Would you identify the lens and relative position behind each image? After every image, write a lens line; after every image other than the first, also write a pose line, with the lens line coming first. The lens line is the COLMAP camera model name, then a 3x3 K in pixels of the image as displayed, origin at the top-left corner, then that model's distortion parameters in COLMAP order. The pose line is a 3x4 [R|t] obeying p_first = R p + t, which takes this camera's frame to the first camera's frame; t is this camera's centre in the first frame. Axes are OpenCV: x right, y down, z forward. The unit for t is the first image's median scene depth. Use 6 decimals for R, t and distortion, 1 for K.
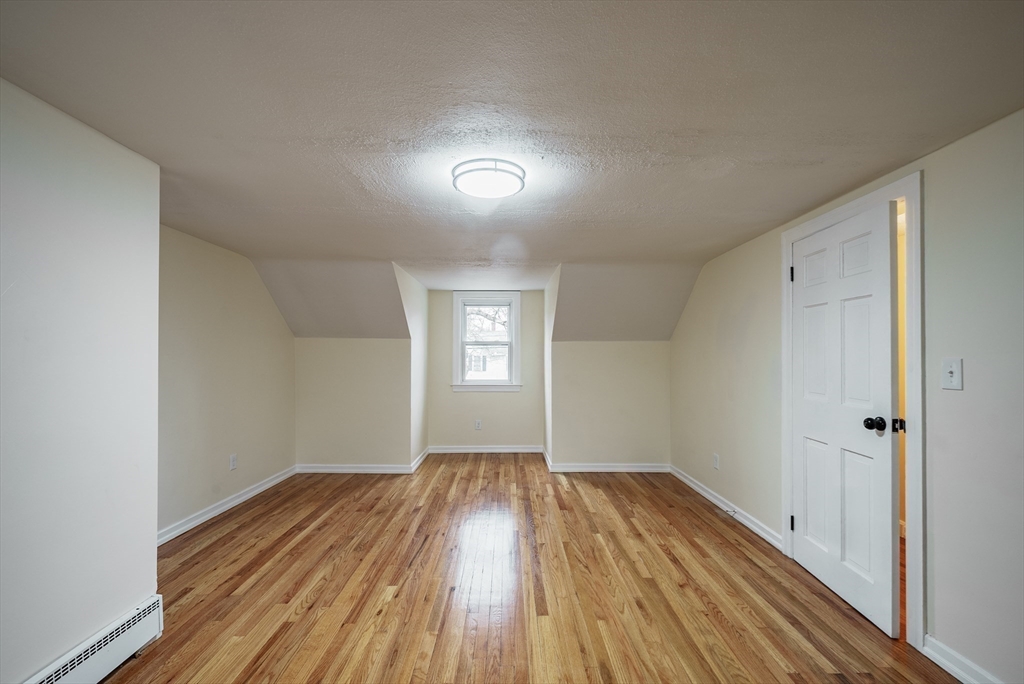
lens RADIAL K [[425.7, 0, 510.5], [0, 425.7, 362.9], [0, 0, 1]] dist [-0.000157, -0.000407]
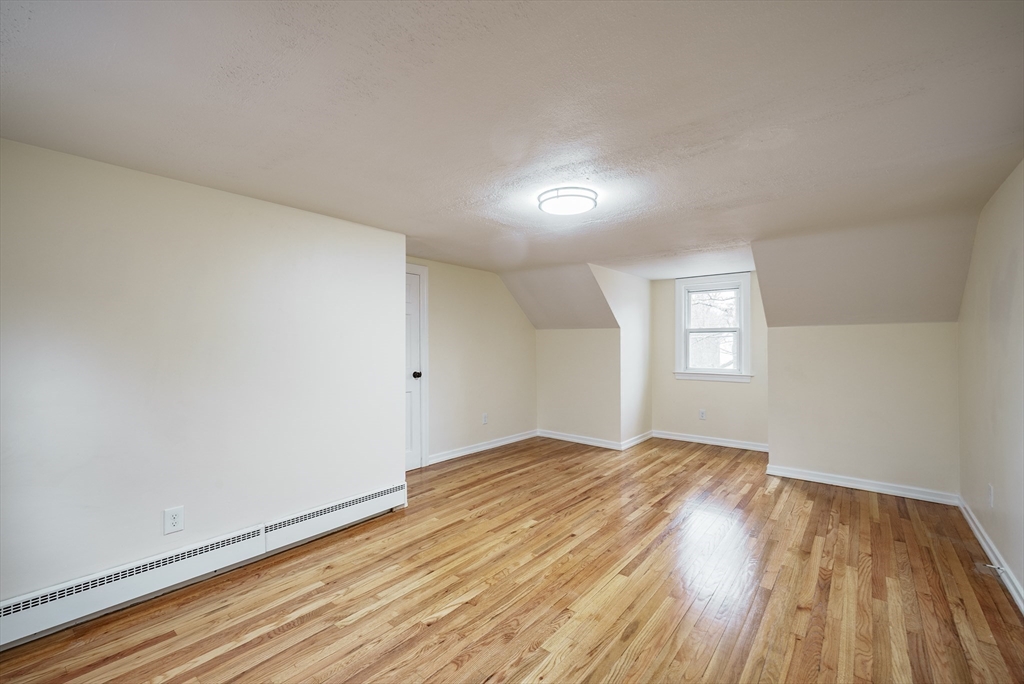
lens RADIAL K [[425.7, 0, 517.7], [0, 425.7, 349.2], [0, 0, 1]] dist [-0.000157, -0.000407]
pose [[0.770285, 0.006525, -0.637666, 0.429173], [-0.008757, 0.999962, -0.000345, 0.001580], [0.637639, 0.005850, 0.770313, -0.032064]]
